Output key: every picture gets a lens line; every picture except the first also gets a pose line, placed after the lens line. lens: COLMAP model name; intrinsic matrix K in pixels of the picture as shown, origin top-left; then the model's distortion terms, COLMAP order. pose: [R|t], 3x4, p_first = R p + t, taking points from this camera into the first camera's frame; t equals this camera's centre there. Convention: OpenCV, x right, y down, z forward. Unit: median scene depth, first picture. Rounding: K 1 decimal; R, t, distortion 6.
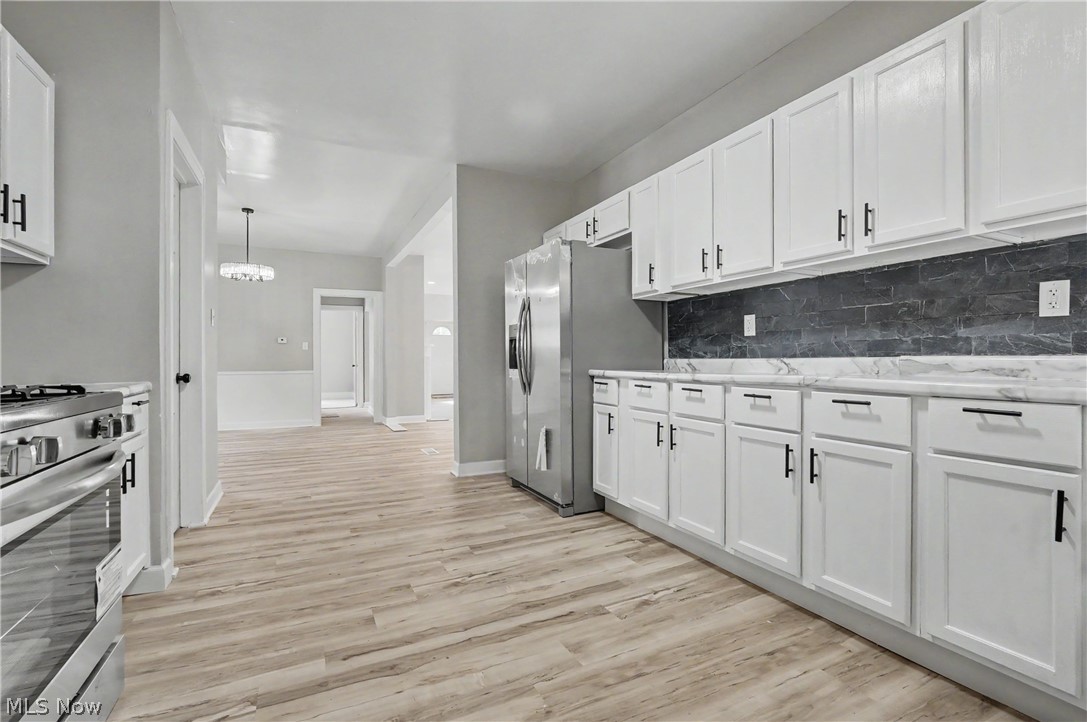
lens RADIAL K [[503.2, 0, 545.3], [0, 503.2, 359.1], [0, 0, 1]] dist [-0.006243, -0.000241]
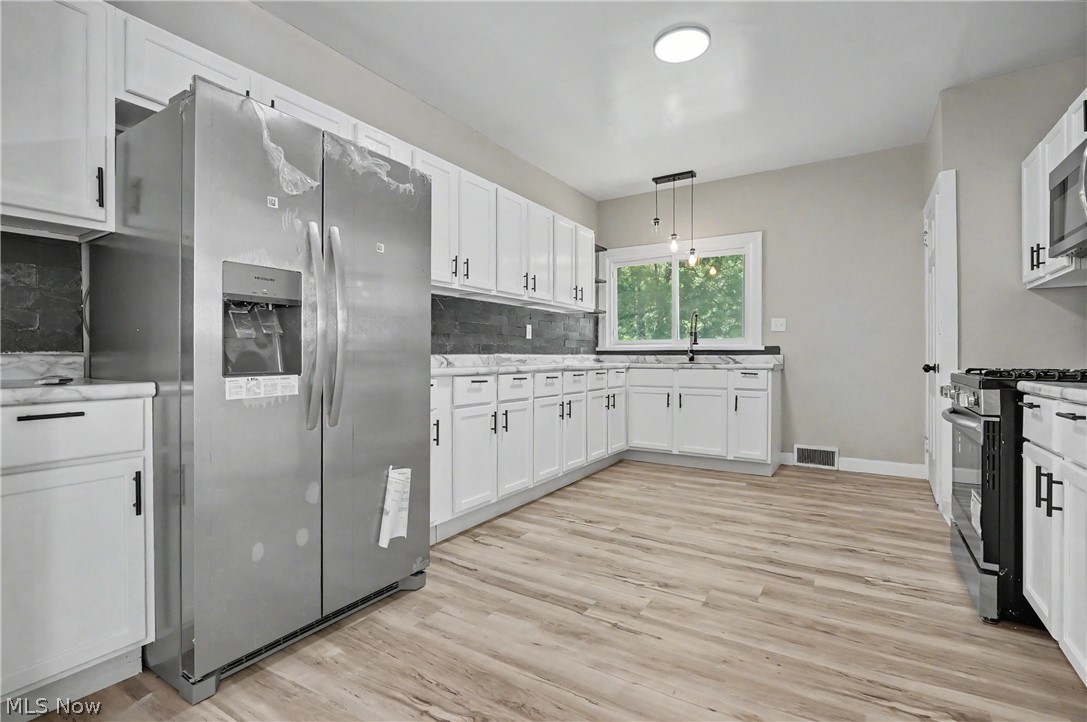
lens RADIAL K [[503.2, 0, 545.3], [0, 503.2, 359.1], [0, 0, 1]] dist [-0.006243, -0.000241]
pose [[-0.528860, -0.001811, 0.848707, -0.900388], [0.000649, 0.999997, 0.002538, 0.008402], [-0.848709, 0.001892, -0.528857, 1.748234]]
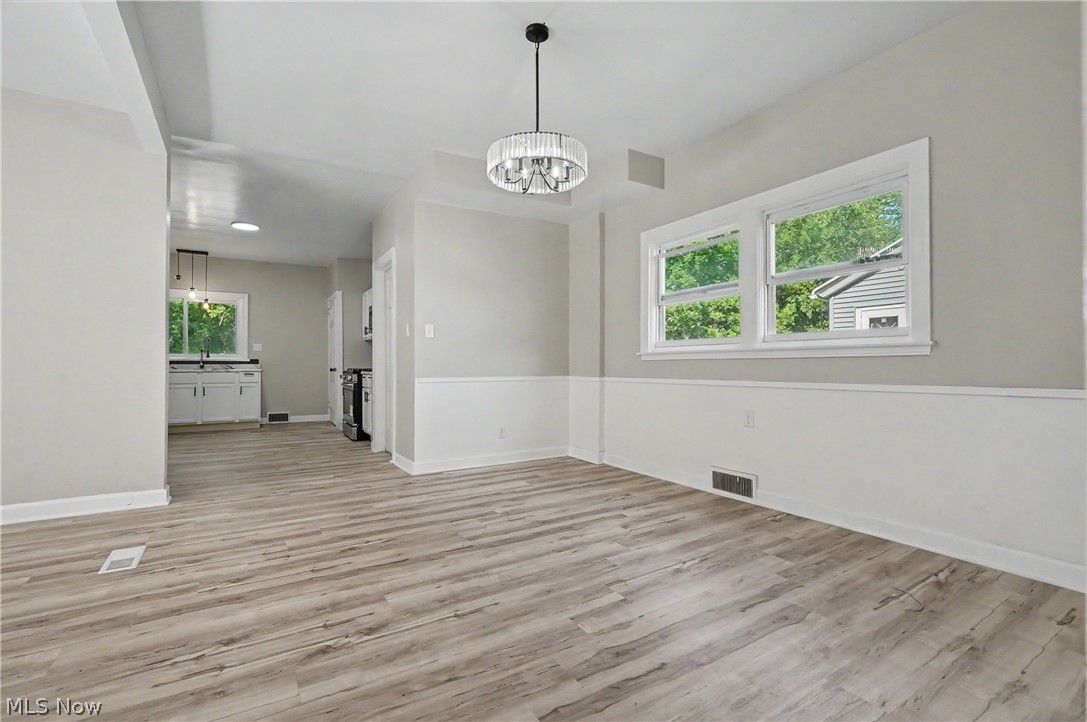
lens RADIAL K [[503.2, 0, 545.3], [0, 503.2, 359.1], [0, 0, 1]] dist [-0.006243, -0.000241]
pose [[-0.995629, 0.004375, -0.093289, -1.420013], [0.005470, 0.999919, -0.011482, 0.014740], [0.093231, -0.011942, -0.995573, 3.711718]]
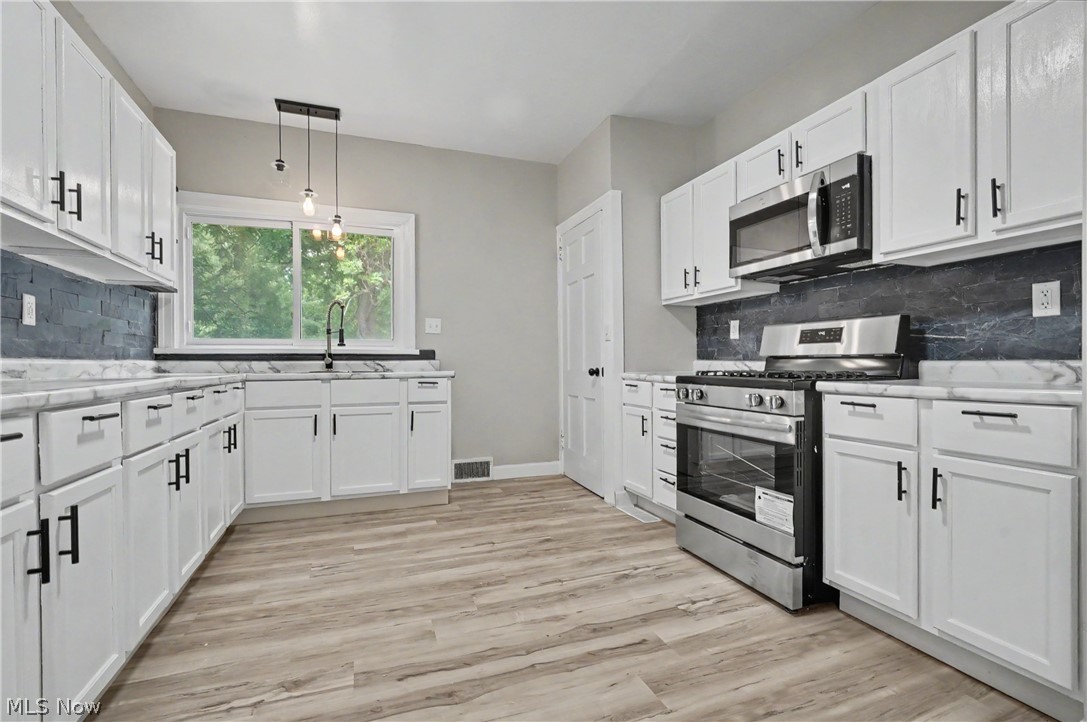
lens RADIAL K [[492.8, 0, 544.0], [0, 492.8, 365.3], [0, 0, 1]] dist [-0.008477, 0.000276]
pose [[-0.995886, 0.006920, 0.090353, -0.218976], [0.007323, 0.999965, 0.004125, 0.010594], [-0.090321, 0.004770, -0.995901, 1.567112]]
